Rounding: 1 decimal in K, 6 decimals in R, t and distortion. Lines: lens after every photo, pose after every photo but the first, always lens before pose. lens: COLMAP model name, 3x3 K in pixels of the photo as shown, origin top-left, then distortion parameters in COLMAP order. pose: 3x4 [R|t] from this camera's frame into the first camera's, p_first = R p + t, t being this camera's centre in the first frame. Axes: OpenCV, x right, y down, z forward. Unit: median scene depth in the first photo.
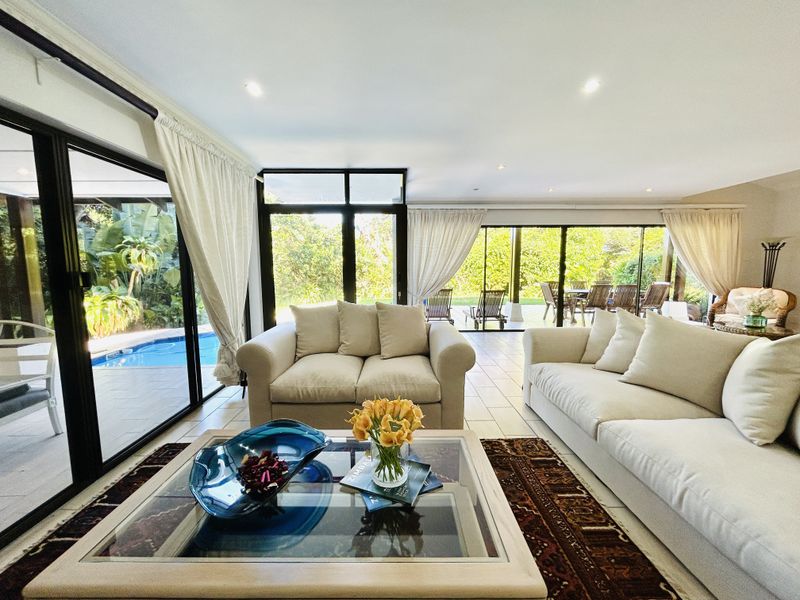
lens RADIAL K [[325.1, 0, 400.3], [0, 325.1, 297.7], [0, 0, 1]] dist [-0.001295, 0.000525]
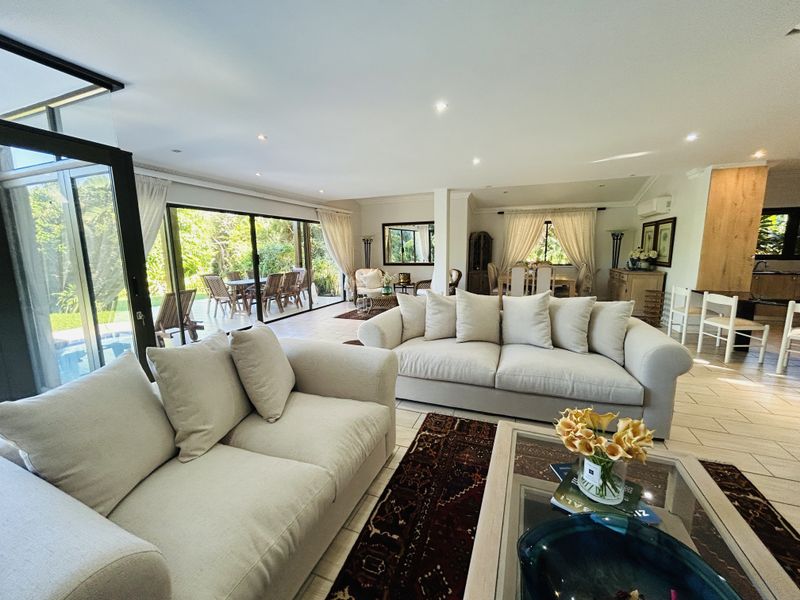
lens RADIAL K [[325.1, 0, 400.3], [0, 325.1, 297.7], [0, 0, 1]] dist [-0.001295, 0.000525]
pose [[0.370401, -0.138325, 0.918515, -0.255398], [0.106430, 0.988657, 0.105969, -0.039689], [-0.922754, 0.058506, 0.380922, 0.282421]]
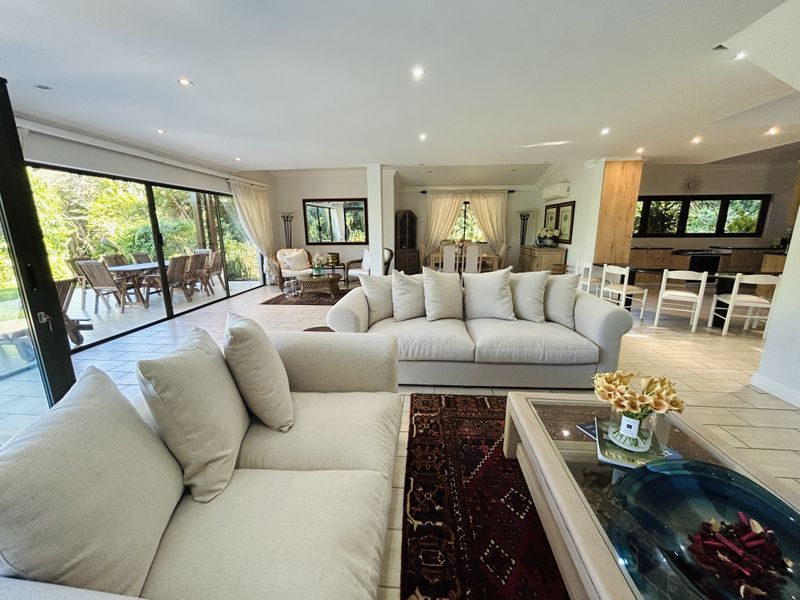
lens RADIAL K [[325.1, 0, 400.3], [0, 325.1, 297.7], [0, 0, 1]] dist [-0.001295, 0.000525]
pose [[0.088071, -0.208271, 0.974098, -0.257633], [0.109072, 0.974034, 0.198395, -0.049645], [-0.990125, 0.088774, 0.108501, 0.392011]]
